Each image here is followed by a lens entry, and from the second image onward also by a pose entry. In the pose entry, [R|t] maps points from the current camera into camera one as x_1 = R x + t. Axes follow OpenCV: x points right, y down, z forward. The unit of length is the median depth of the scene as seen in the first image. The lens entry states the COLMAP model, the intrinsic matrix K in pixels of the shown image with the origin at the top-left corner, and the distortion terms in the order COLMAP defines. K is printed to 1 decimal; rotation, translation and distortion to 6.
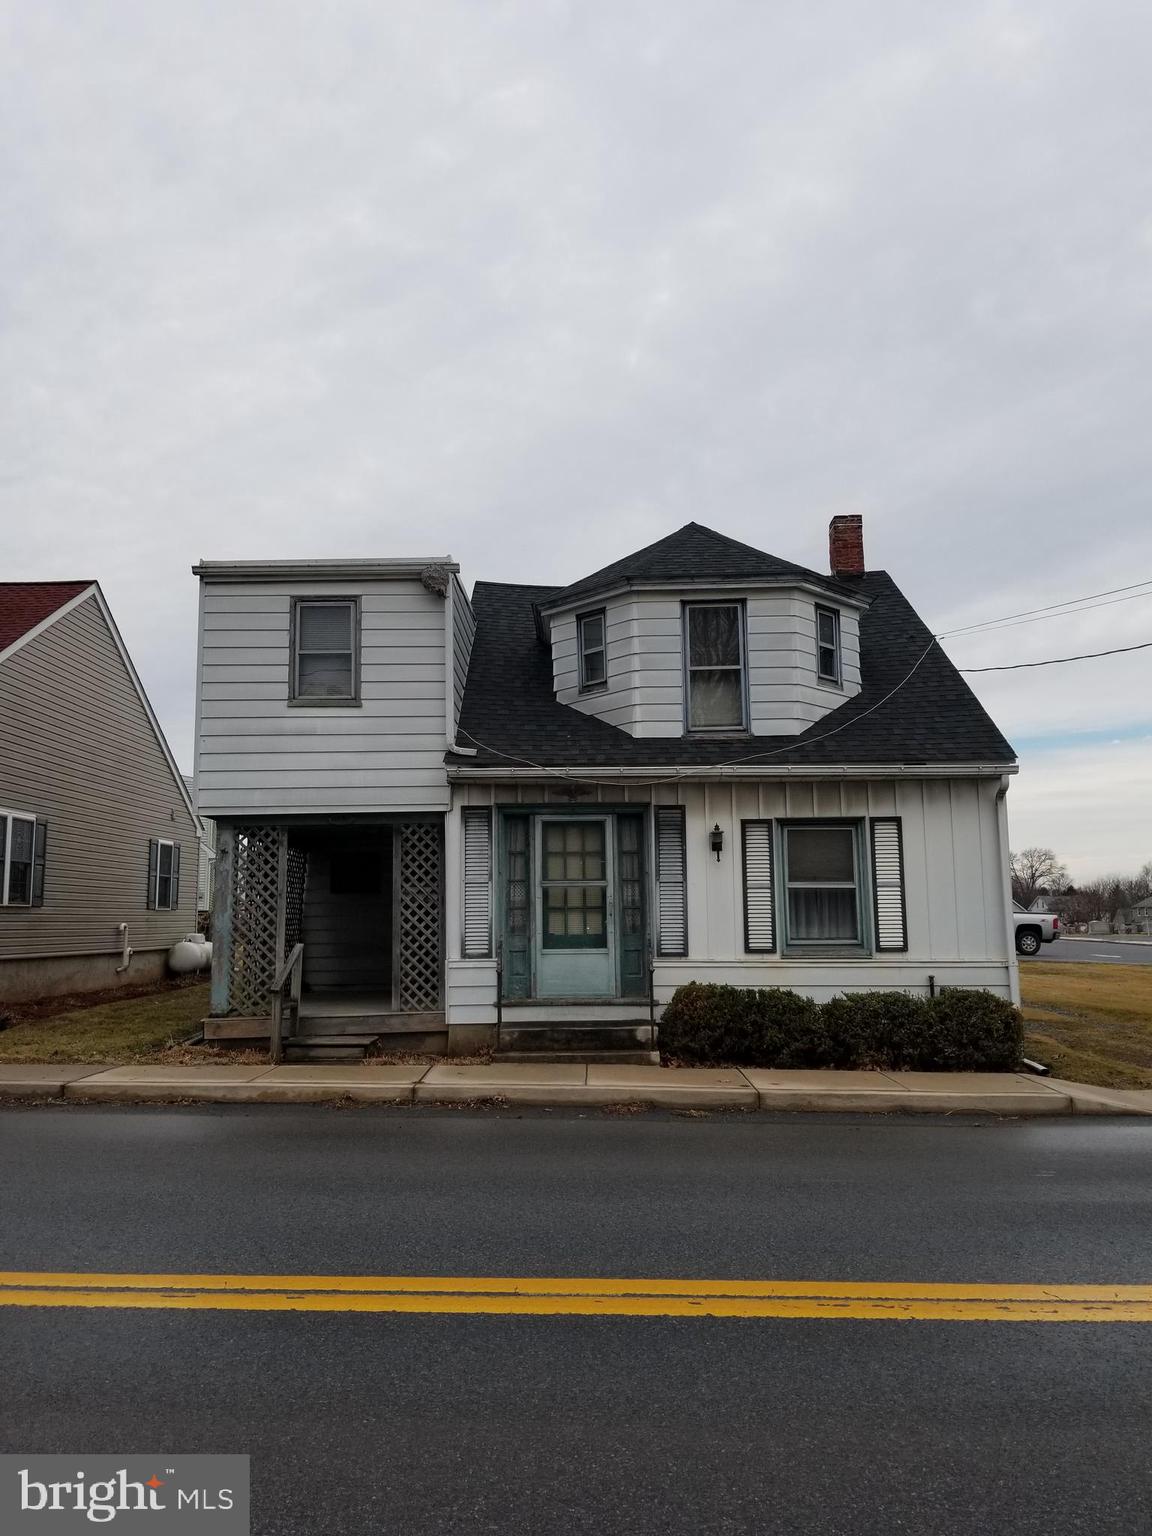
lens RADIAL K [[1192.8, 0, 574.6], [0, 1192.8, 774.7], [0, 0, 1]] dist [0.033687, -0.030865]
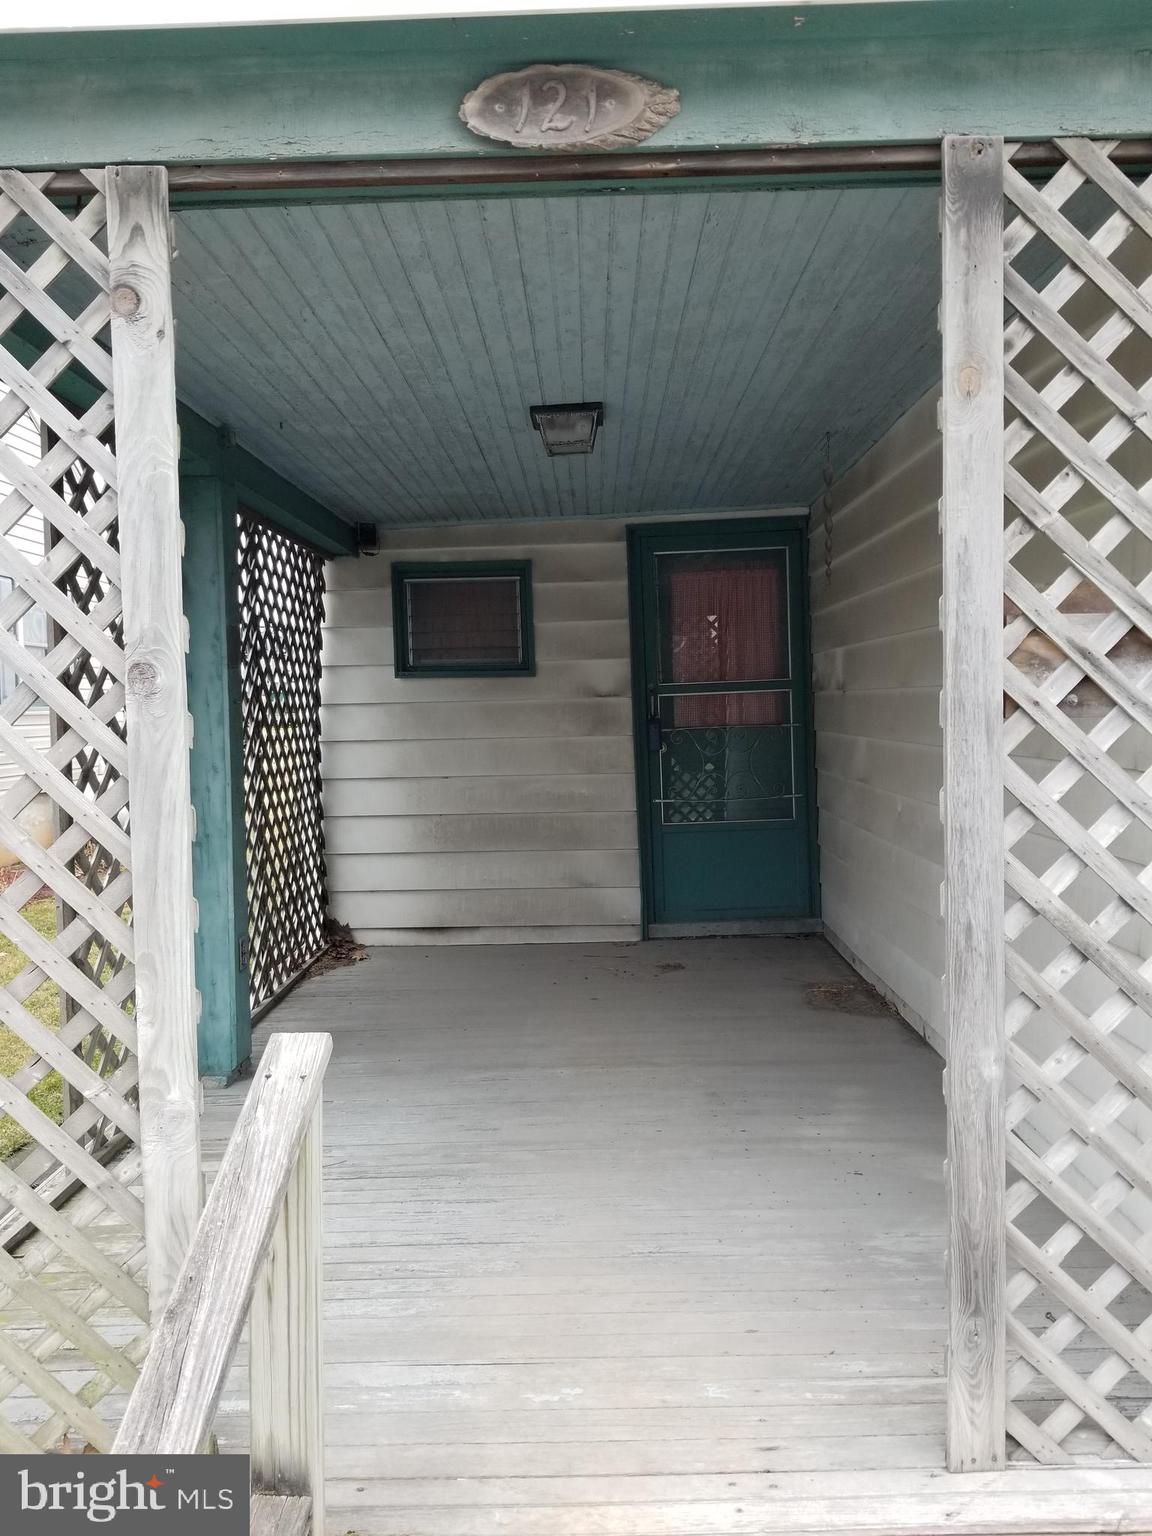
lens RADIAL K [[1192.8, 0, 575.4], [0, 1192.8, 774.3], [0, 0, 1]] dist [0.033687, -0.030865]
pose [[0.999838, -0.012034, -0.013419, -0.193548], [0.014166, 0.984951, 0.172250, 0.088125], [0.011144, -0.172412, 0.984962, 0.857697]]
